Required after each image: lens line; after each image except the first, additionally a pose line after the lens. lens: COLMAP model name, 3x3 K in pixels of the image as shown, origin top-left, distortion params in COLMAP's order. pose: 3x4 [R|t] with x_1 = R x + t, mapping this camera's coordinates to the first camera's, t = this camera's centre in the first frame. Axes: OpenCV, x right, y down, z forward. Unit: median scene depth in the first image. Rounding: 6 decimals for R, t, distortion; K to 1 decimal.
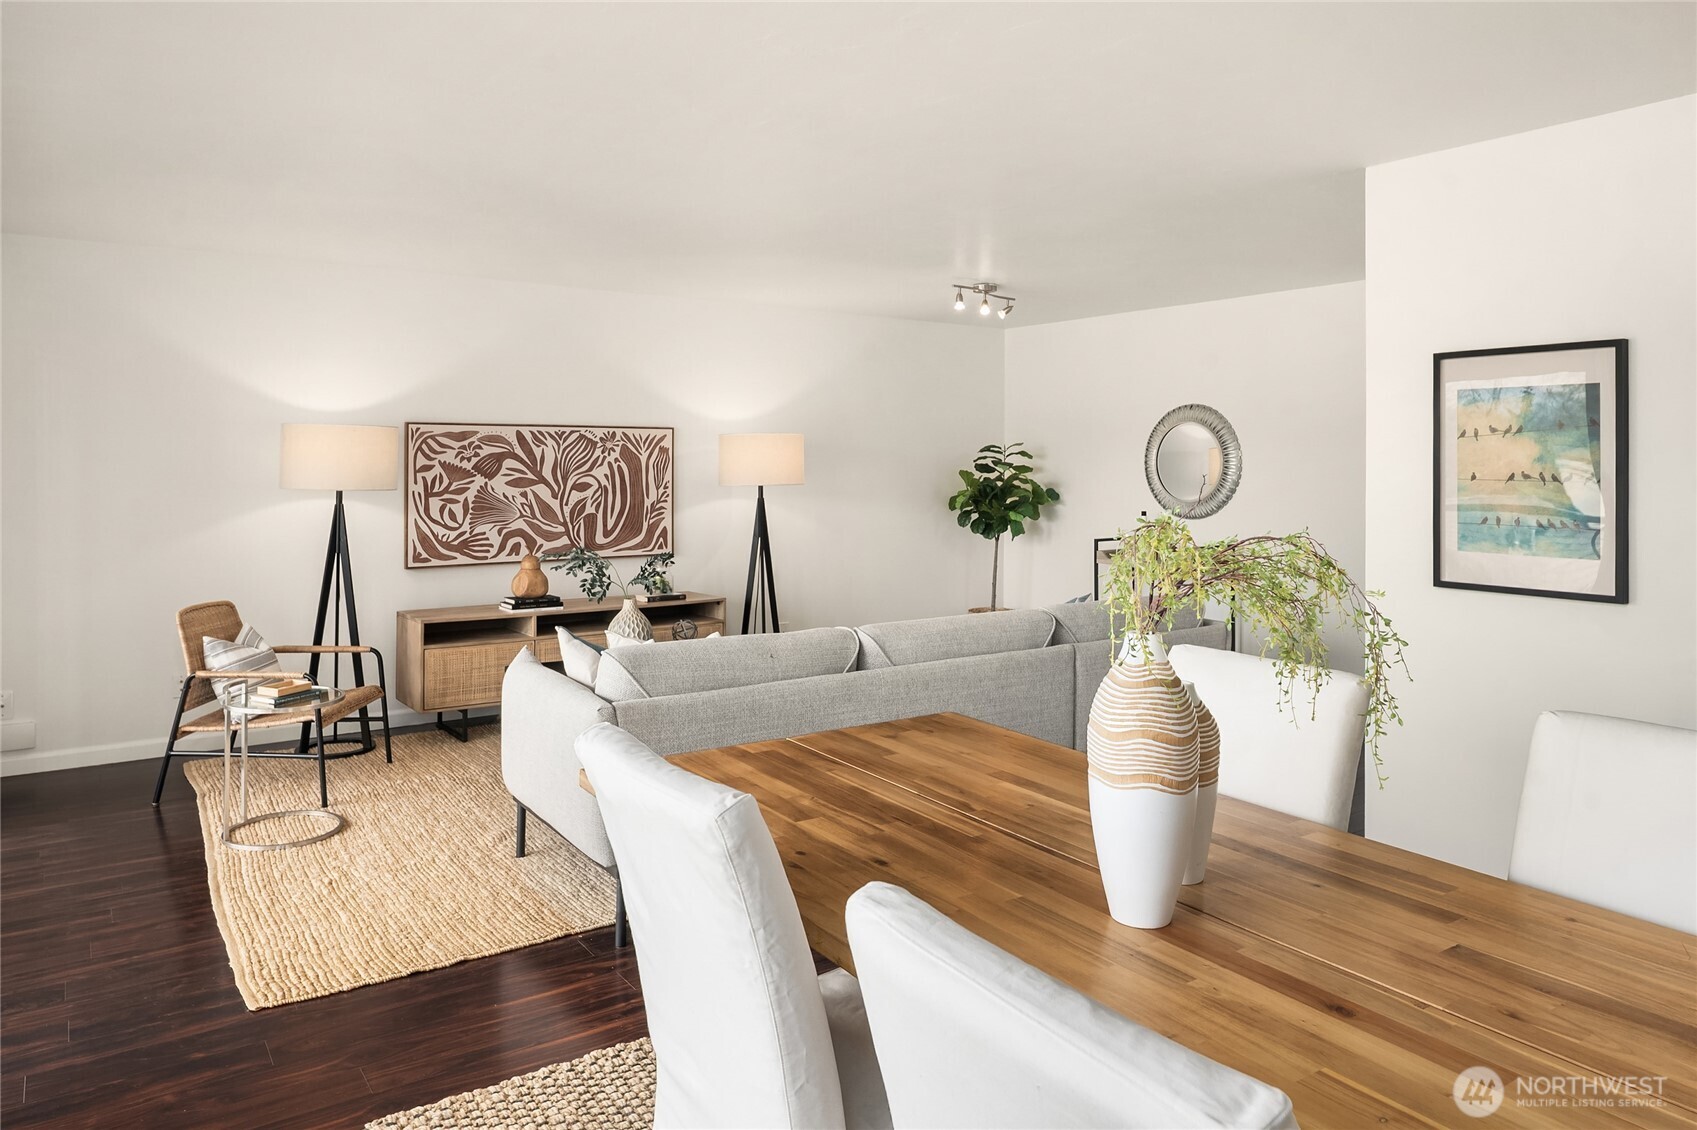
lens RADIAL K [[1109.3, 0, 853.6], [0, 1109.3, 465.1], [0, 0, 1]] dist [-0.003902, -0.001502]
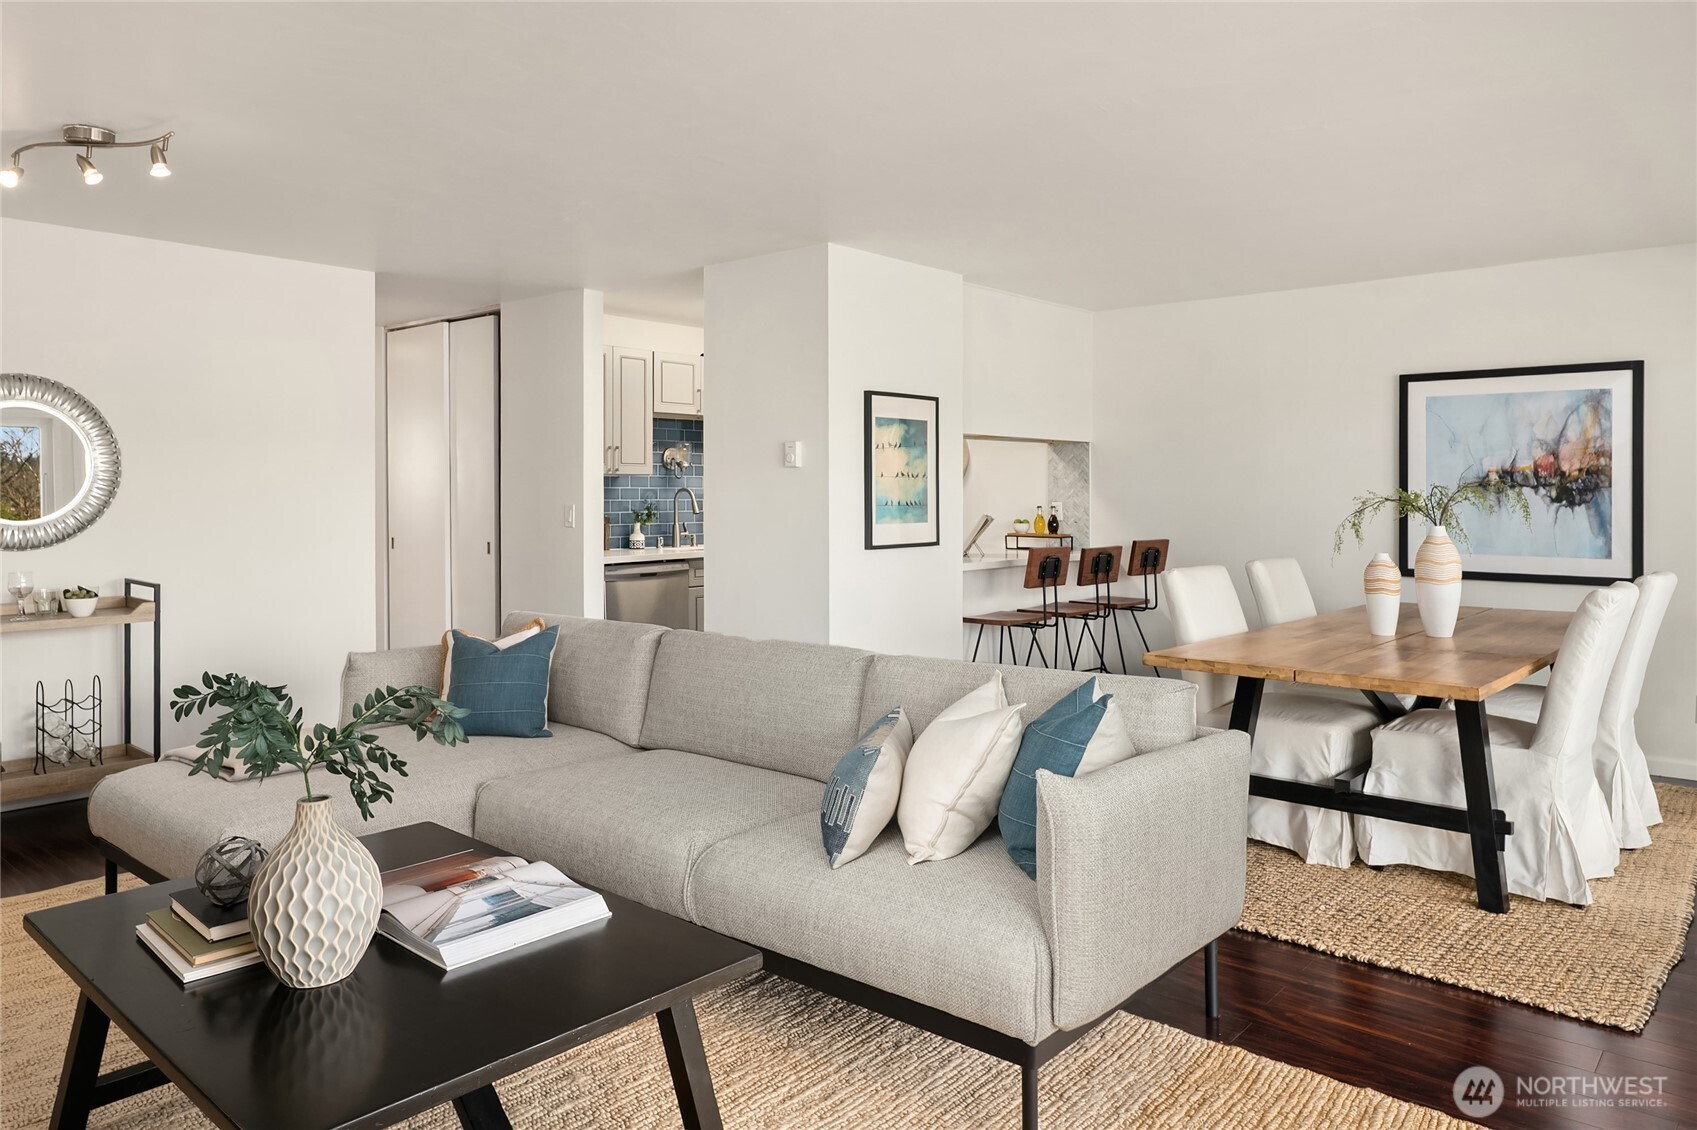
lens RADIAL K [[1138.1, 0, 845.3], [0, 1138.1, 476.4], [0, 0, 1]] dist [-0.006172, -0.001679]
pose [[-0.240664, 0.008194, 0.970574, -0.520166], [0.002953, 0.999966, -0.007710, 0.013638], [-0.970604, 0.001010, -0.240680, 0.783201]]
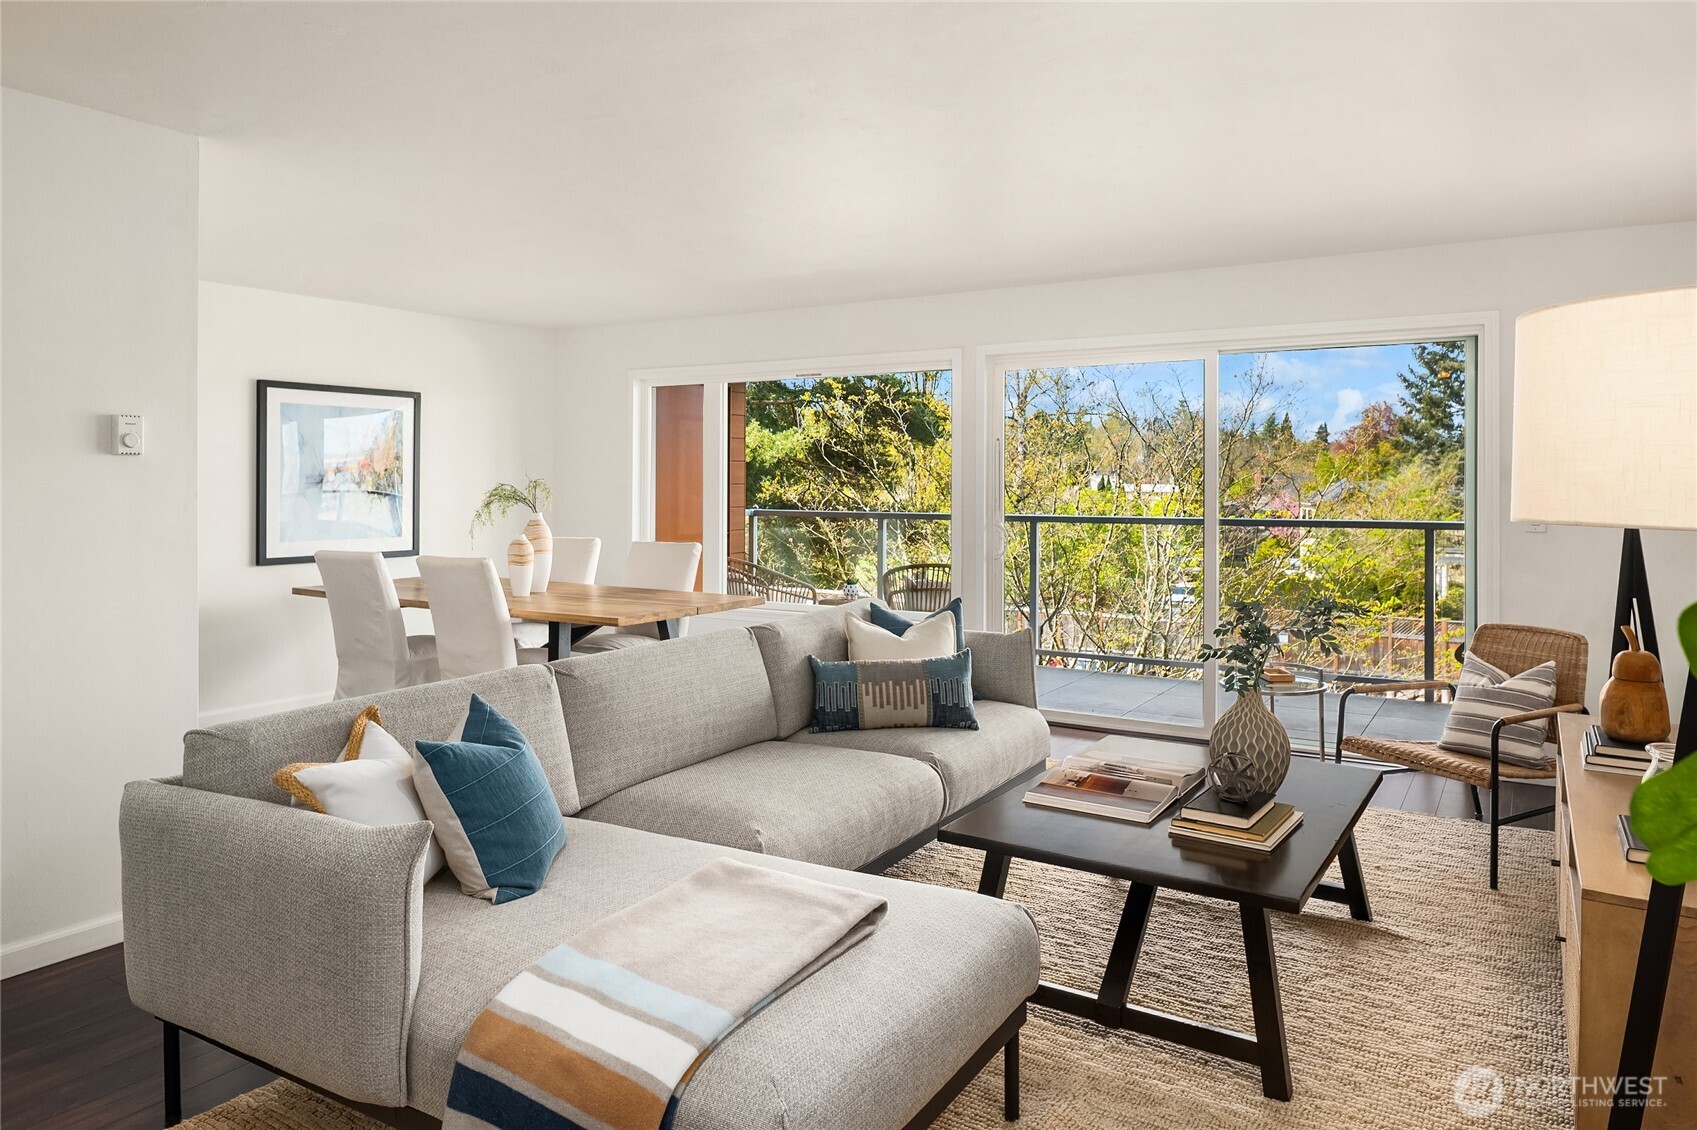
lens RADIAL K [[1100.0, 0, 848.8], [0, 1100.0, 491.5], [0, 0, 1]] dist [-0.010030, -0.001317]
pose [[-0.917148, -0.000270, -0.398547, 0.196973], [-0.005611, 0.999909, 0.012234, 0.008722], [0.398508, 0.013457, -0.917066, 1.222101]]
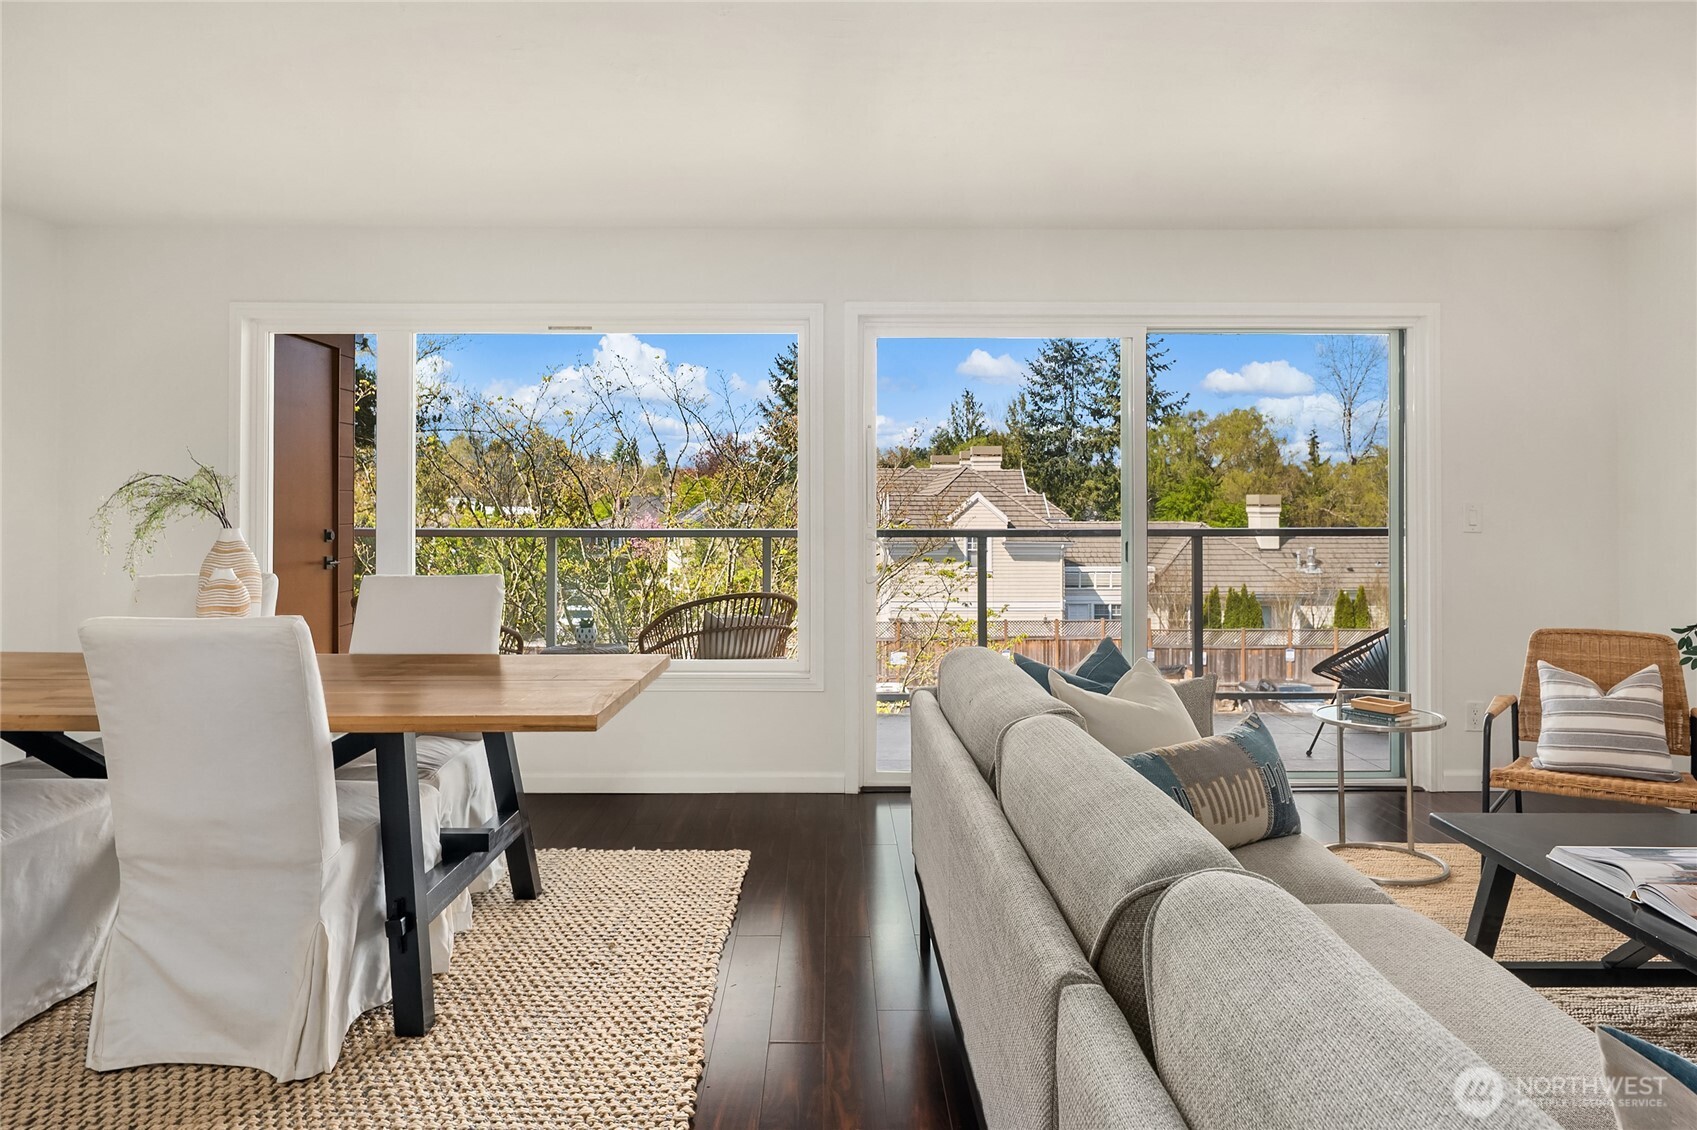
lens RADIAL K [[1124.6, 0, 852.3], [0, 1124.6, 473.7], [0, 0, 1]] dist [-0.004858, 0.000691]
pose [[-0.554309, -0.026423, -0.831891, 0.336984], [-0.006440, 0.999602, -0.027460, 0.026948], [0.832286, -0.009864, -0.554259, 0.784419]]
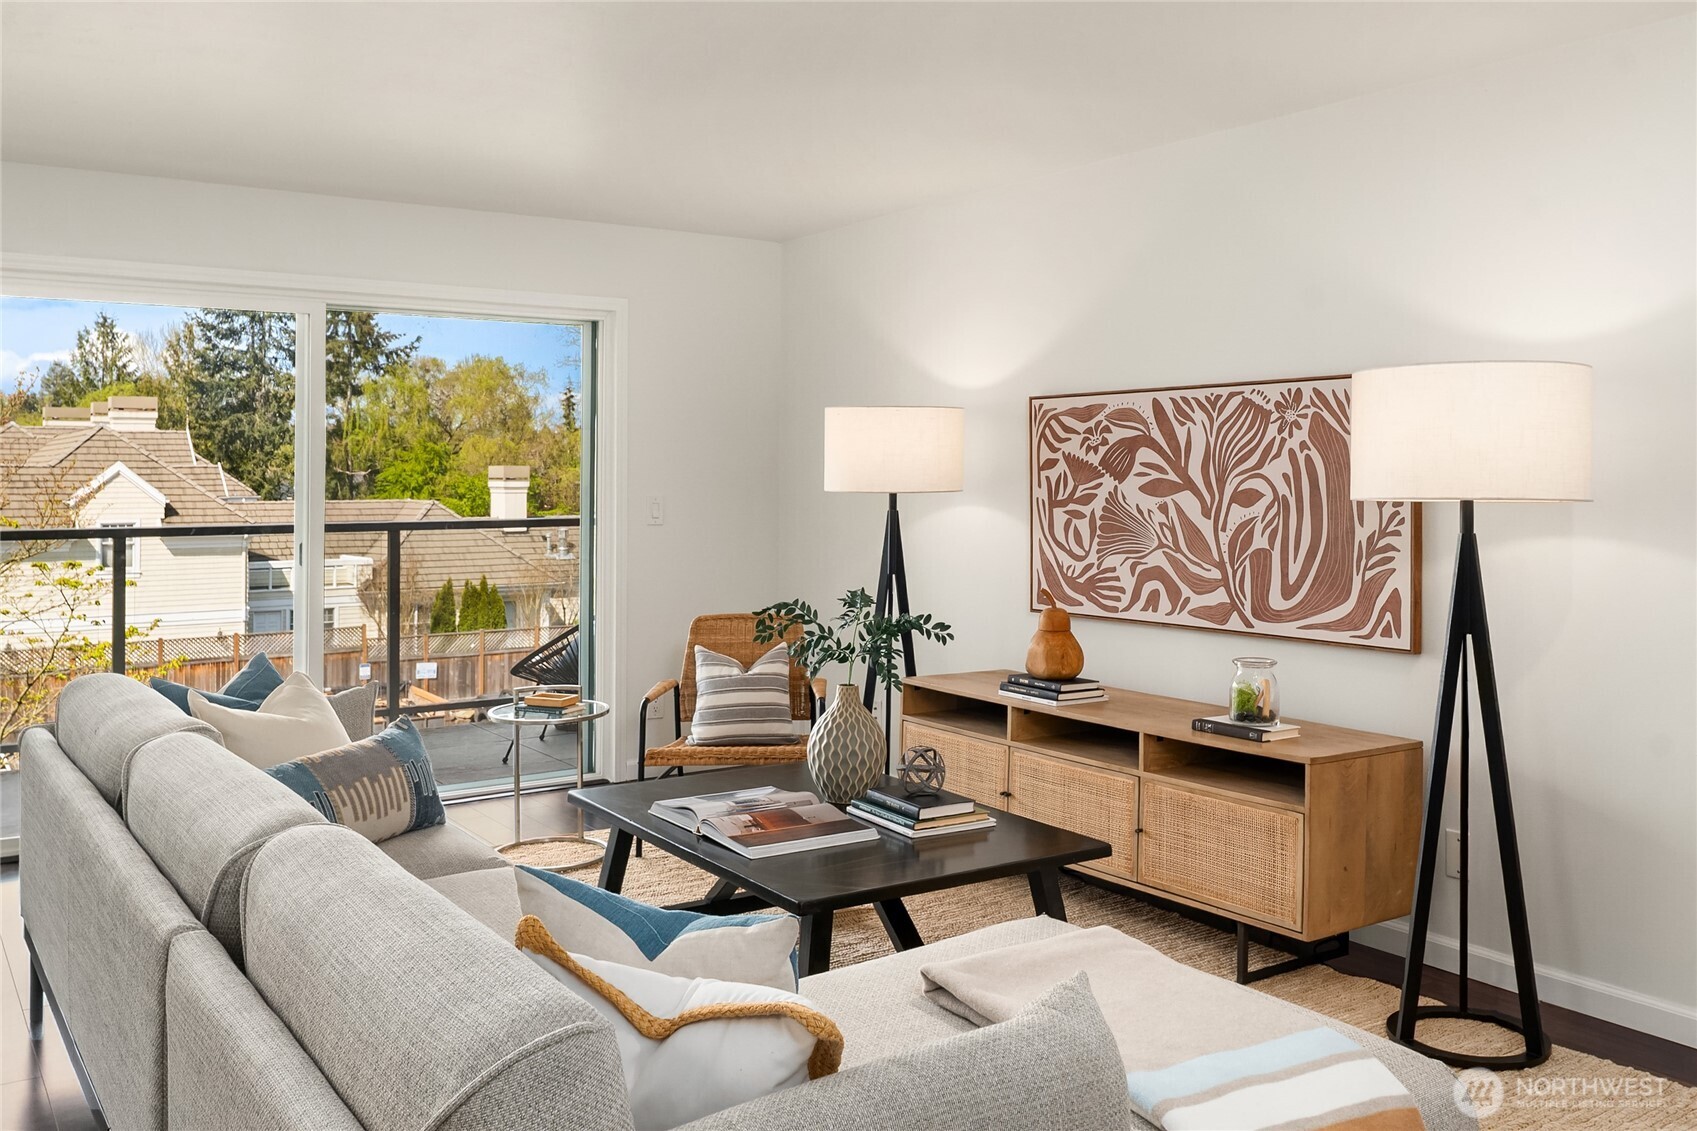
lens RADIAL K [[1431.6, 0, 858.5], [0, 1431.6, 453.1], [0, 0, 1]] dist [0.009462, -0.004863]
pose [[-0.000965, -0.018690, -0.999825, 0.459127], [-0.002488, 0.999822, -0.018688, 0.012163], [0.999996, 0.002469, -0.001011, 0.851530]]
